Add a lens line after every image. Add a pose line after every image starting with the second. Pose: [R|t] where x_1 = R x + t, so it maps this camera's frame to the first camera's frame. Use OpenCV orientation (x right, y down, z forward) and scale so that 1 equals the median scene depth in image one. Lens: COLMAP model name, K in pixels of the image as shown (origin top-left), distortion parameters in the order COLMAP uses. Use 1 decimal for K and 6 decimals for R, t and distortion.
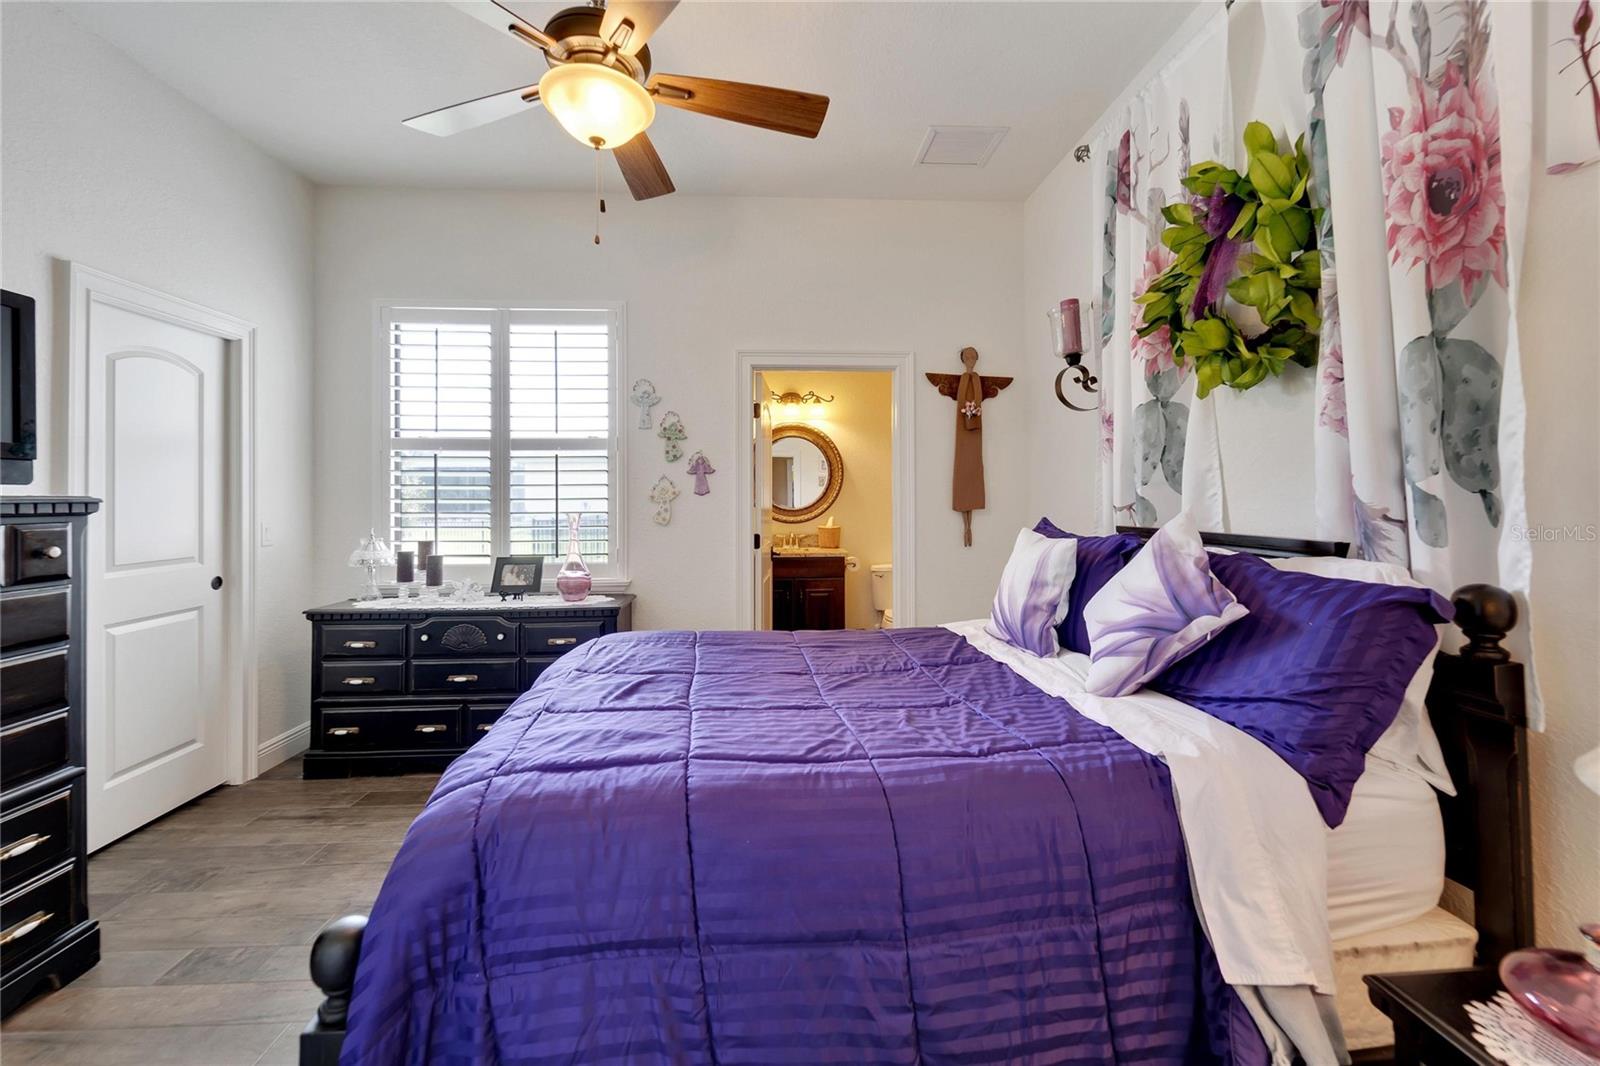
lens RADIAL K [[660.2, 0, 799.4], [0, 660.2, 512.3], [0, 0, 1]] dist [0.000282, 0.000019]
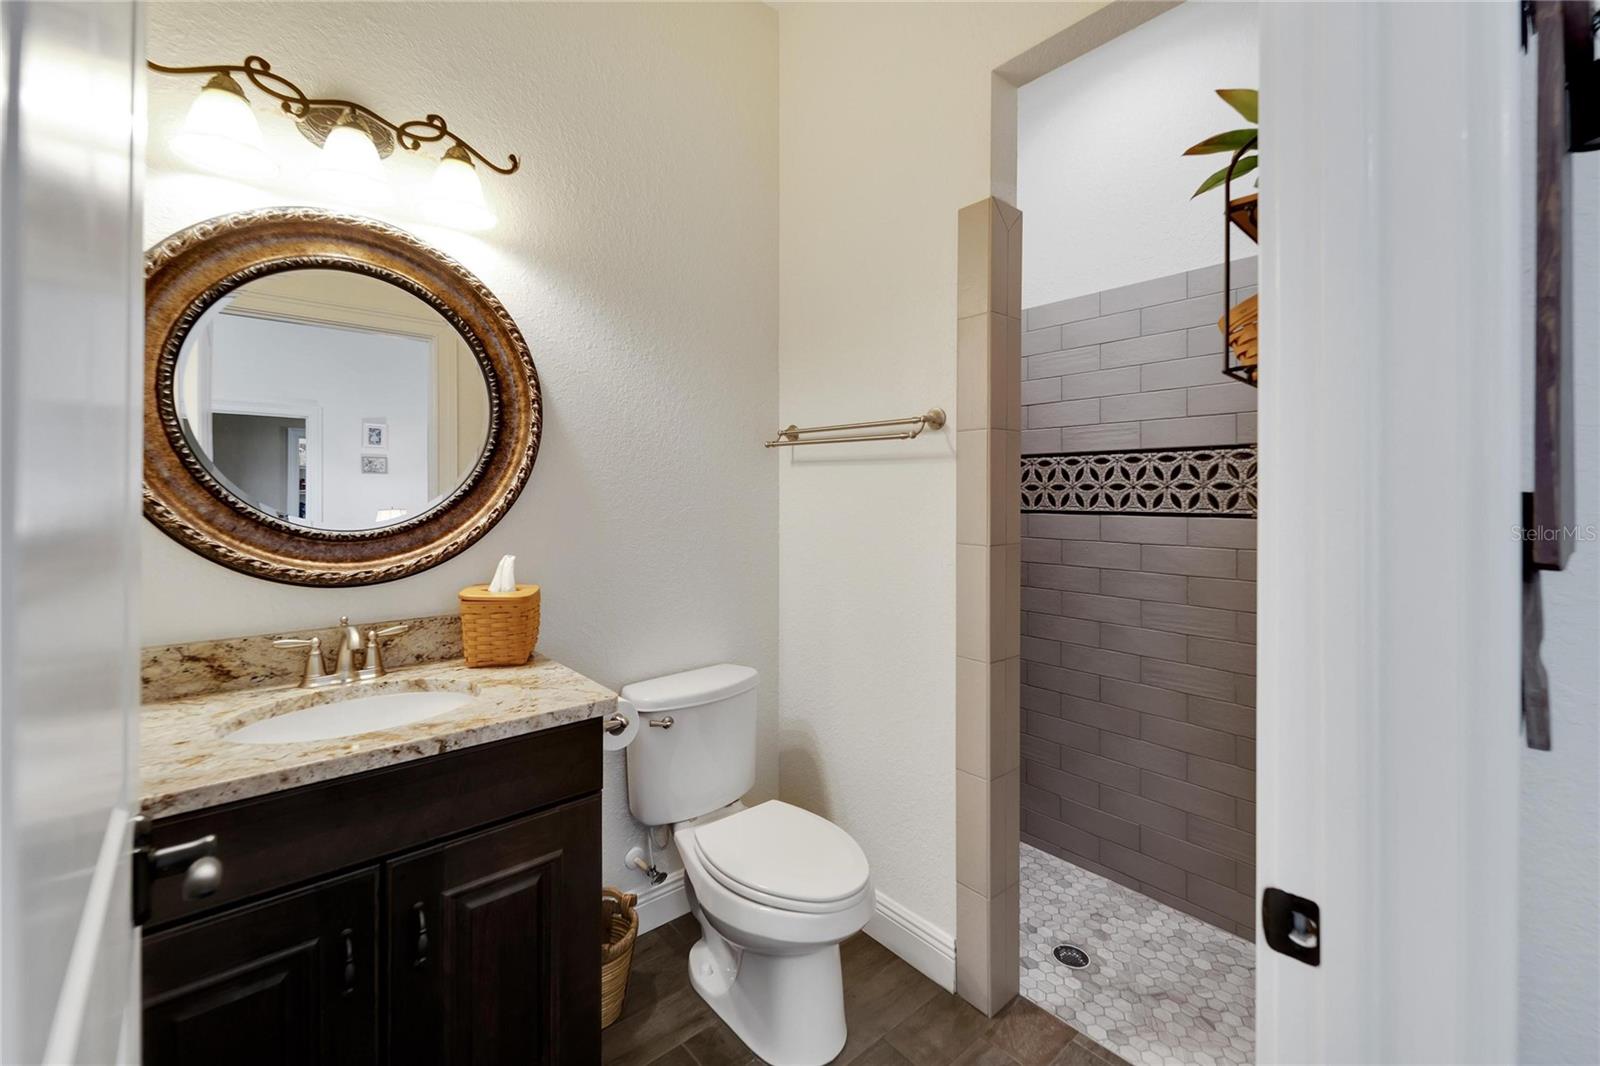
lens RADIAL K [[660.2, 0, 799.4], [0, 660.2, 512.3], [0, 0, 1]] dist [0.000282, 0.000019]
pose [[0.791051, 0.009167, 0.611681, -0.030127], [-0.003201, 0.999936, -0.010847, -0.010287], [-0.611742, 0.006622, 0.791030, 0.680657]]
